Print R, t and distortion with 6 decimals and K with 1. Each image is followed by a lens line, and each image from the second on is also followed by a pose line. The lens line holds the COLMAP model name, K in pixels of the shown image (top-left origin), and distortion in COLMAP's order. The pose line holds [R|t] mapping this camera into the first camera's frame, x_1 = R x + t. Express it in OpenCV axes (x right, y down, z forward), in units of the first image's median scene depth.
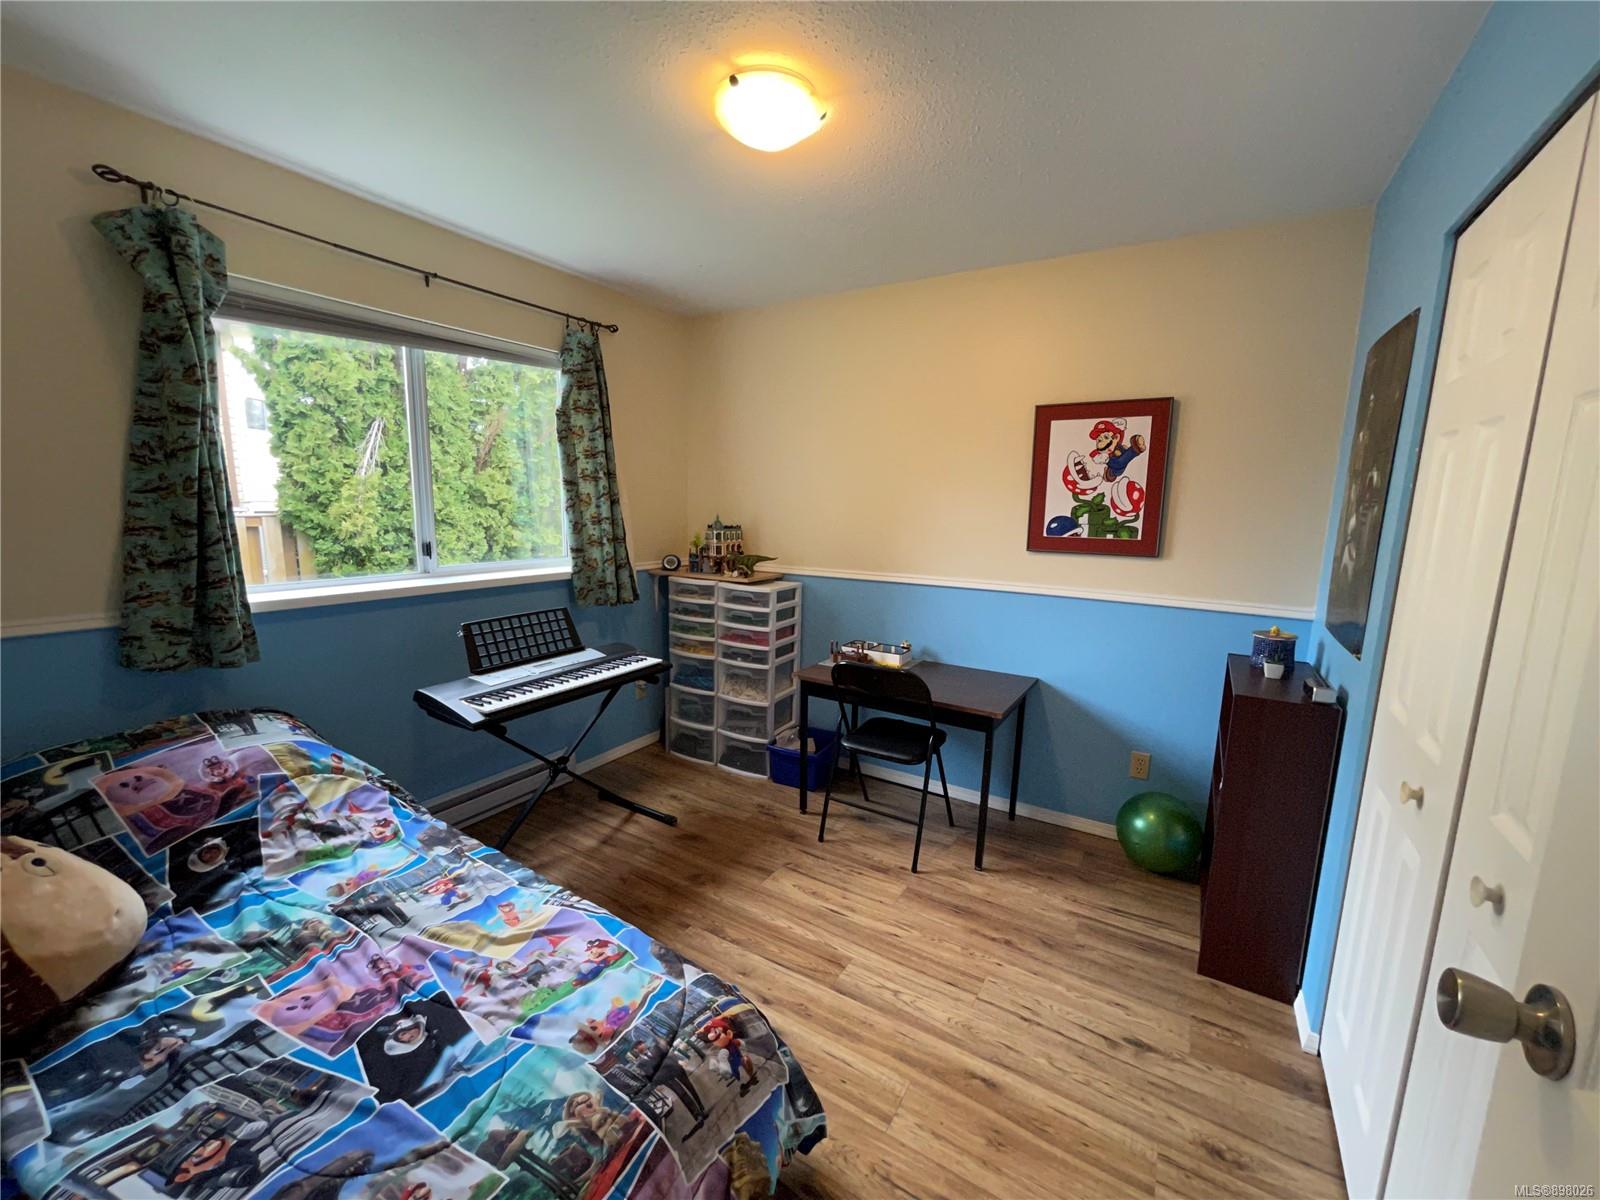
lens RADIAL K [[646.7, 0, 796.6], [0, 646.7, 599.7], [0, 0, 1]] dist [-0.001879, 0.001174]
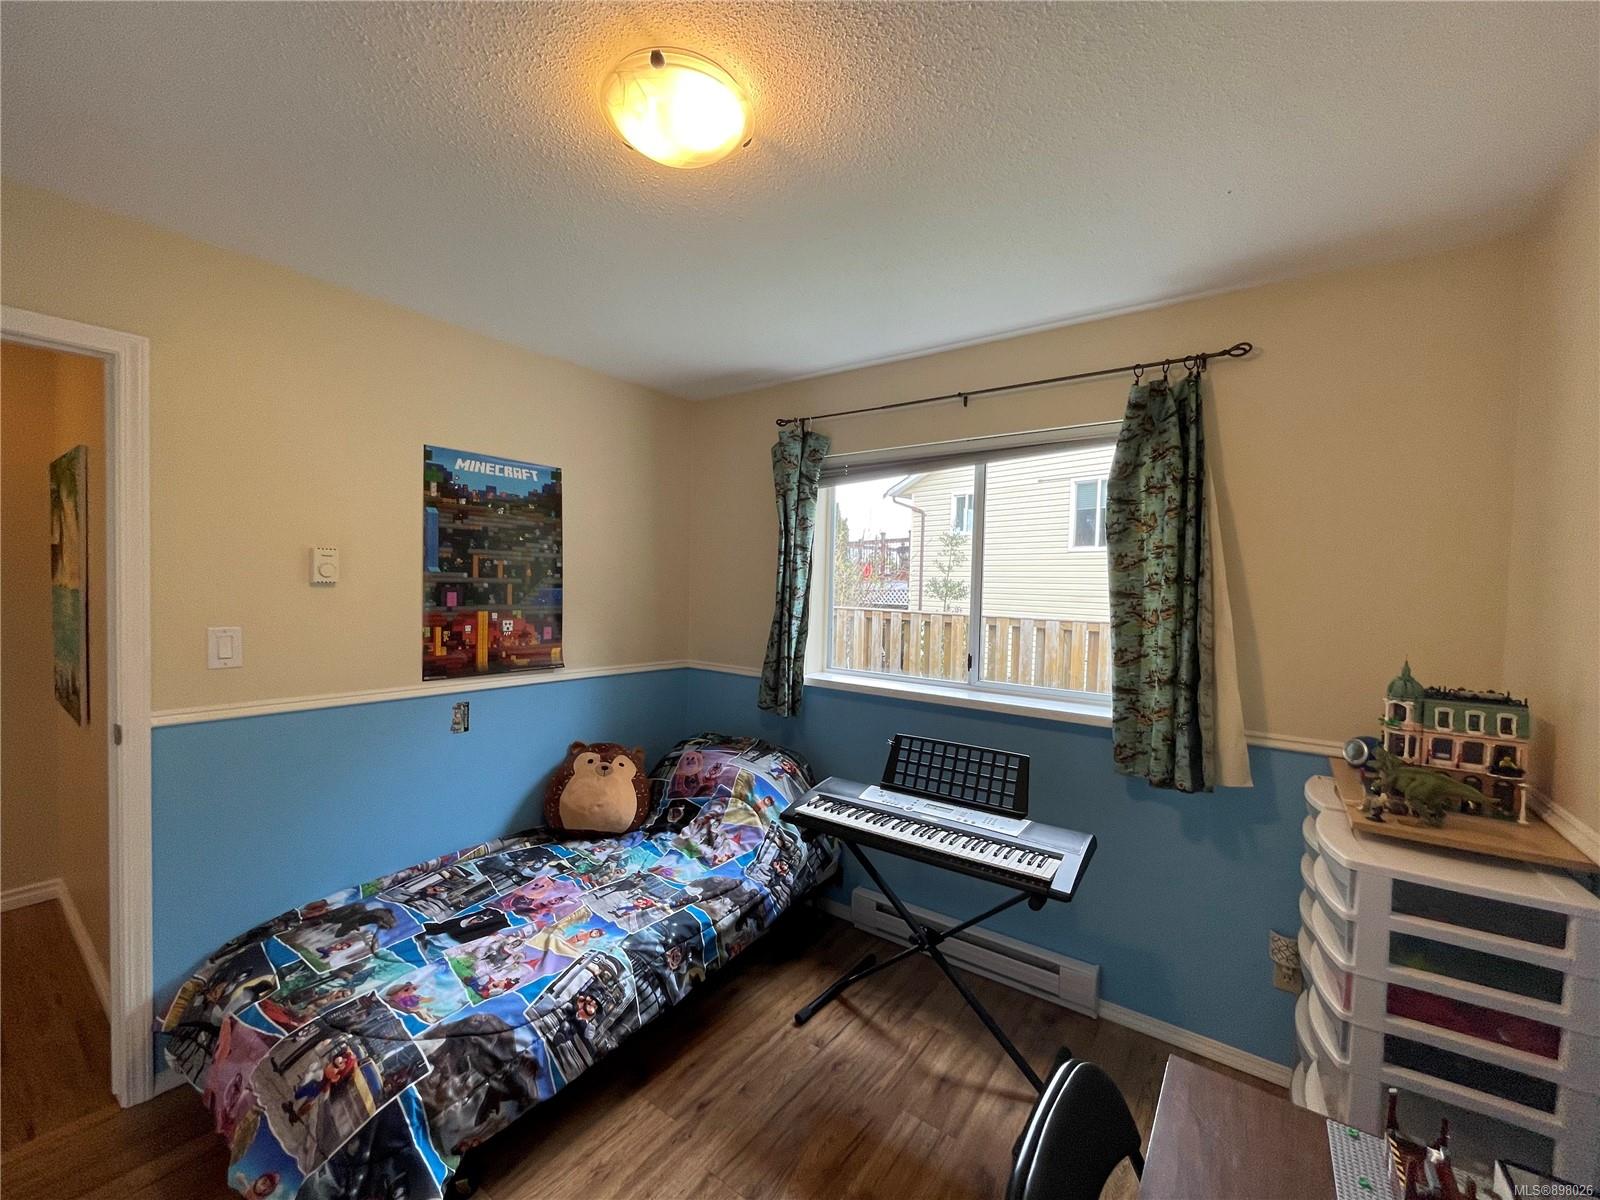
lens RADIAL K [[646.7, 0, 792.2], [0, 646.7, 602.3], [0, 0, 1]] dist [-0.001879, 0.001174]
pose [[-0.079364, -0.000268, -0.996846, 0.665513], [-0.181689, 0.983254, 0.014201, -0.200982], [0.980148, 0.182243, -0.078084, 1.212915]]
